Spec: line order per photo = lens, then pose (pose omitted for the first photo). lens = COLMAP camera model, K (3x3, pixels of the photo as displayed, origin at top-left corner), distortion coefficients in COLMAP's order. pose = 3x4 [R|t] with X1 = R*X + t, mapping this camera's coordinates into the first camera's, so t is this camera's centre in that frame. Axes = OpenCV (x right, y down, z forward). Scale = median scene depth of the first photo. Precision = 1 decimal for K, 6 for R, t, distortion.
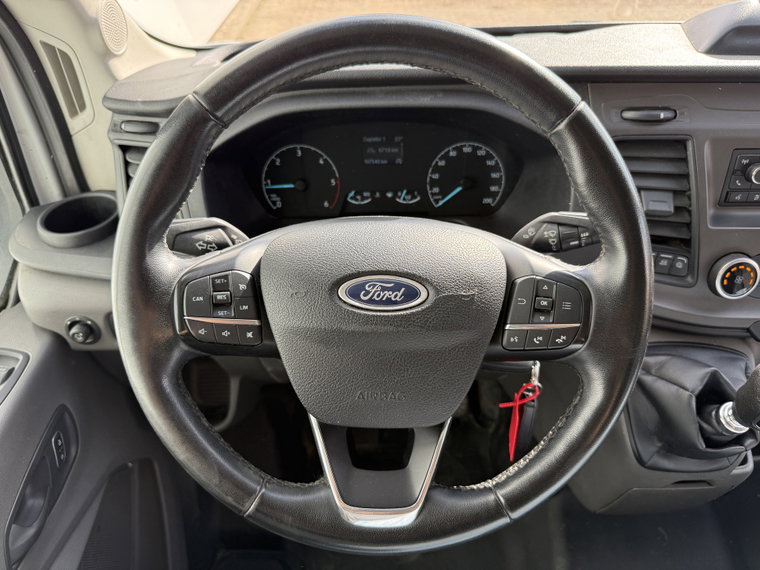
lens RADIAL K [[543.0, 0, 380.1], [0, 543.0, 294.6], [0, 0, 1]] dist [0.021136, -0.019760]
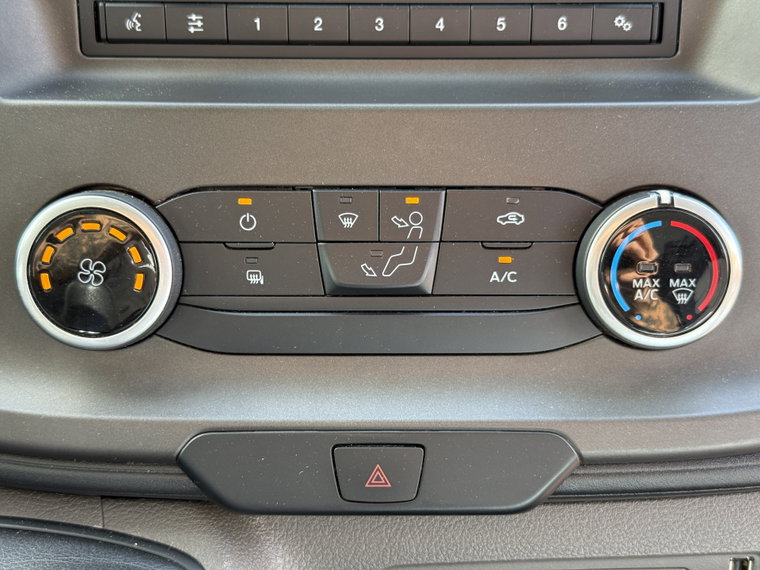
lens RADIAL K [[1064.1, 0, 382.1], [0, 1064.1, 290.4], [0, 0, 1]] dist [0.117639, 0.000000]
pose [[0.999959, 0.007264, -0.005478, 0.781123], [-0.008516, 0.959290, -0.282295, 0.133346], [0.003205, 0.282330, 0.959312, 0.447454]]
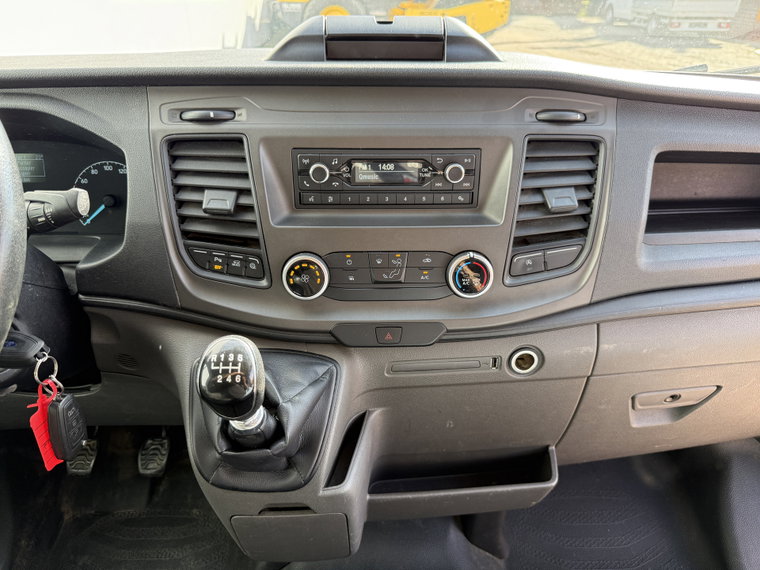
lens RADIAL K [[543.0, 0, 388.1], [0, 543.0, 311.0], [0, 0, 1]] dist [0.021136, -0.019760]
pose [[0.998822, -0.004251, 0.048336, 0.729617], [0.011427, 0.988744, -0.149179, 0.169785], [-0.047158, 0.149555, 0.987628, 0.042966]]
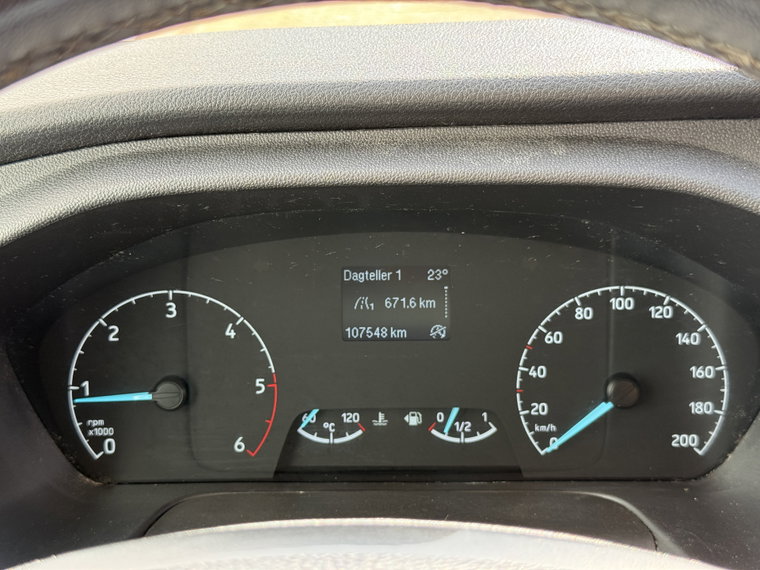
lens RADIAL K [[1064.1, 0, 380.0], [0, 1064.1, 281.6], [0, 0, 1]] dist [0.117639, 0.000000]
pose [[0.999884, 0.004964, -0.014405, 0.005790], [-0.008786, 0.960253, -0.278994, -0.088584], [0.012447, 0.279088, 0.960185, 0.342605]]
